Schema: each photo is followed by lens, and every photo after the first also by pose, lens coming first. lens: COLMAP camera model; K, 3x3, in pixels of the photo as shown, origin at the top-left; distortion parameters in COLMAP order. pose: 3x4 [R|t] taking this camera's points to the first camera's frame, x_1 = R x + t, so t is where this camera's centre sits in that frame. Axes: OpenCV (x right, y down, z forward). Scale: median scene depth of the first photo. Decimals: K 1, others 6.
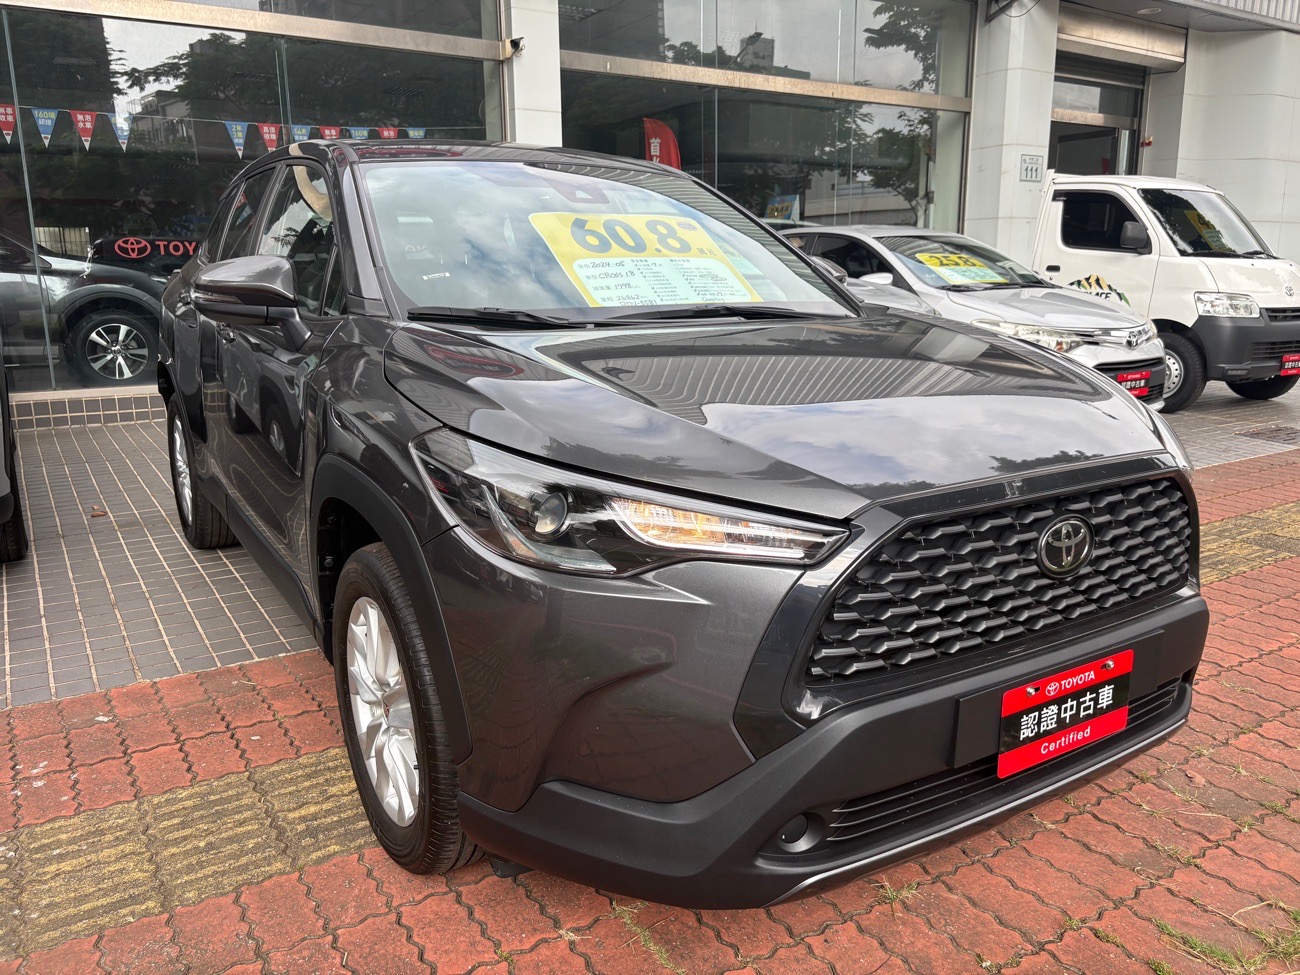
lens RADIAL K [[980.2, 0, 633.9], [0, 980.2, 493.1], [0, 0, 1]] dist [0.004715, 0.001481]
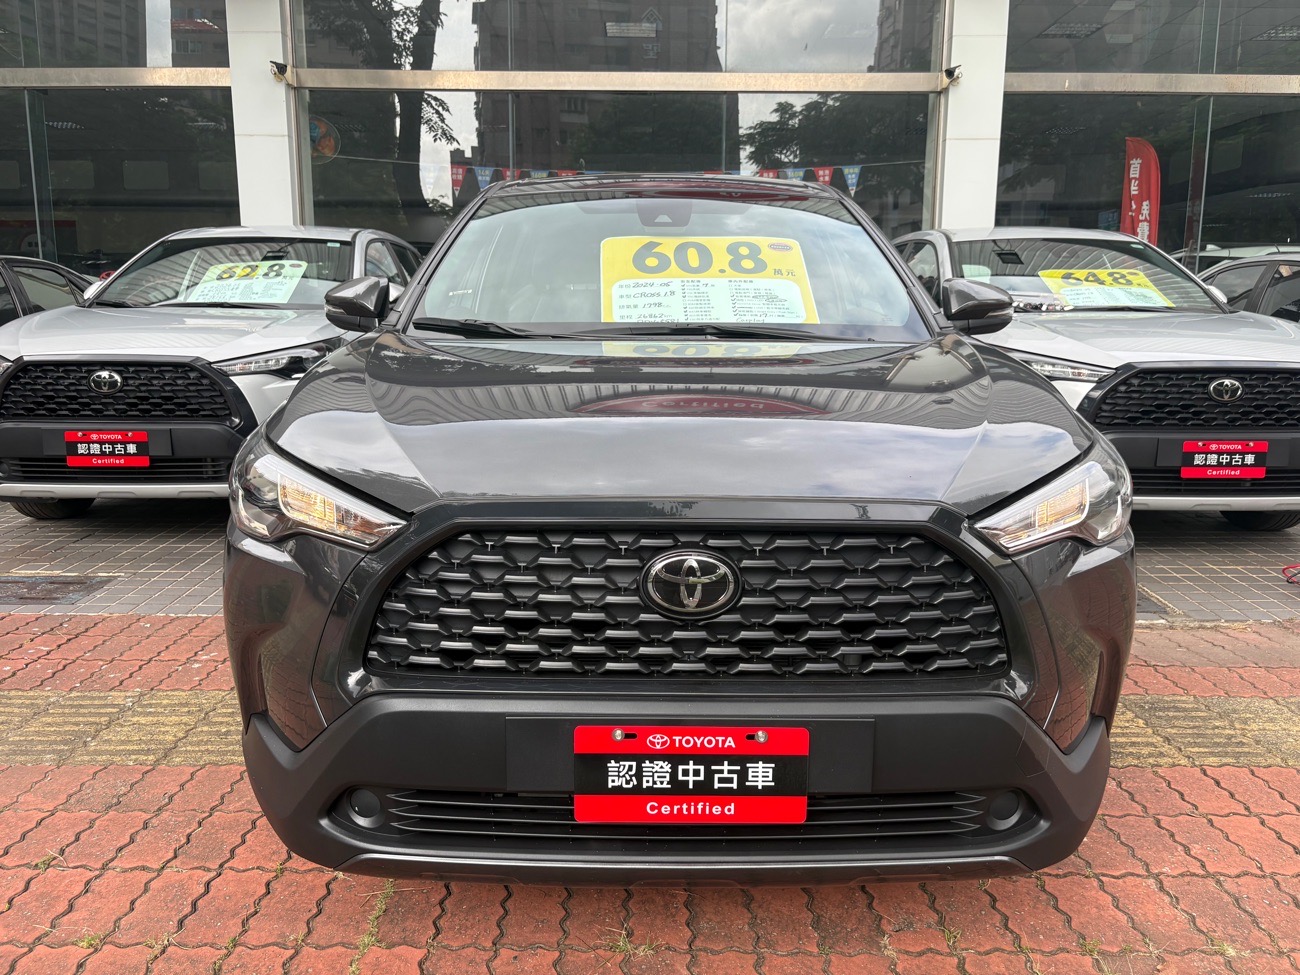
lens RADIAL K [[973.6, 0, 652.7], [0, 973.6, 487.3], [0, 0, 1]] dist [0.013144, -0.000536]
pose [[0.850315, 0.104374, -0.515820, 0.817876], [-0.126324, 0.991960, -0.007523, -0.021044], [0.510888, 0.071557, 0.856664, 0.215080]]
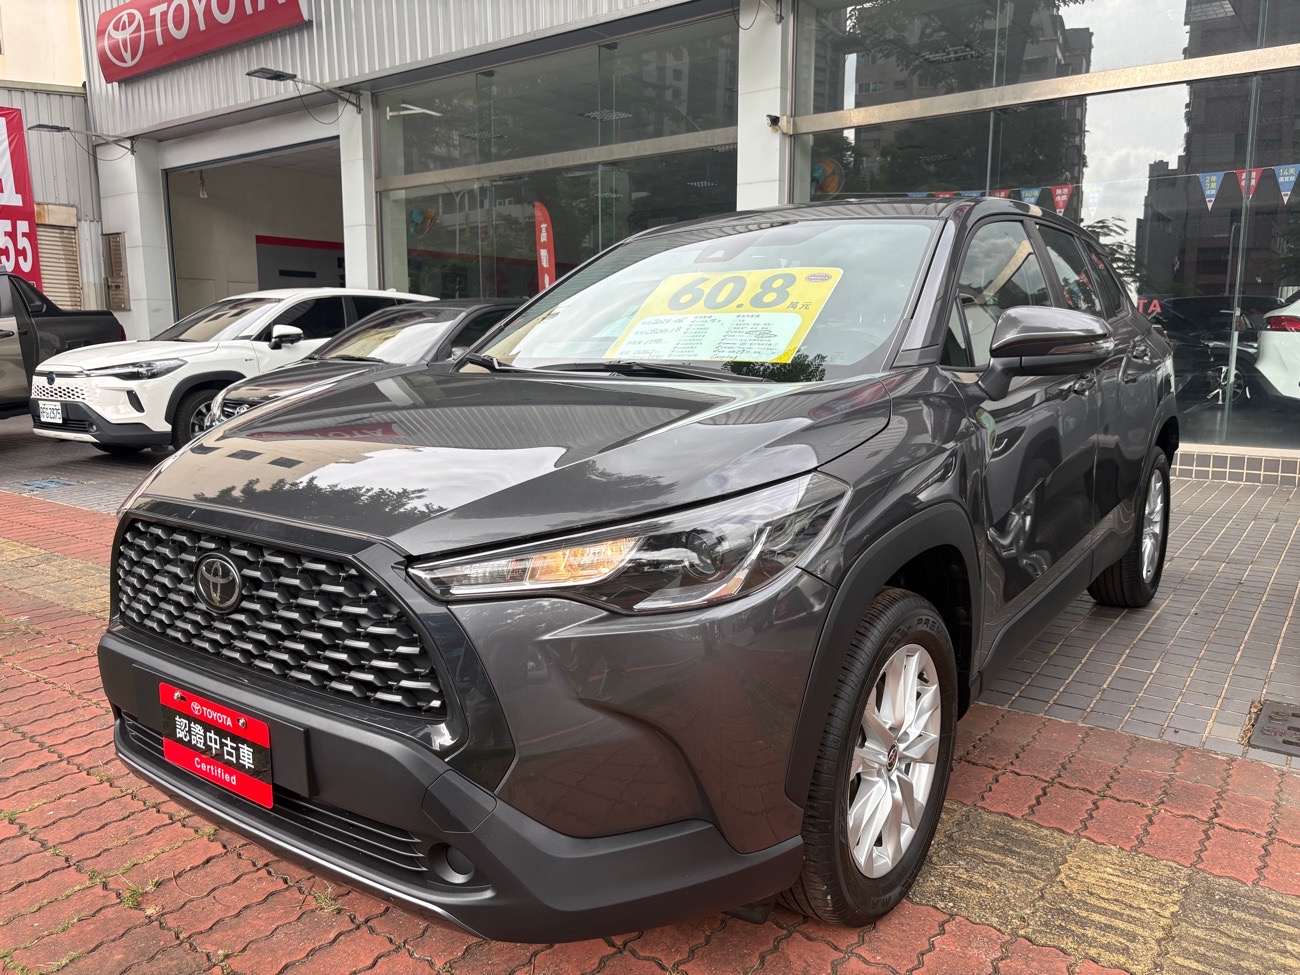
lens RADIAL K [[979.1, 0, 653.5], [0, 979.1, 482.1], [0, 0, 1]] dist [0.005677, -0.001946]
pose [[0.380233, 0.143696, -0.913660, 1.499861], [-0.205345, 0.976318, 0.068094, -0.210002], [0.901807, 0.161724, 0.400735, 0.939584]]
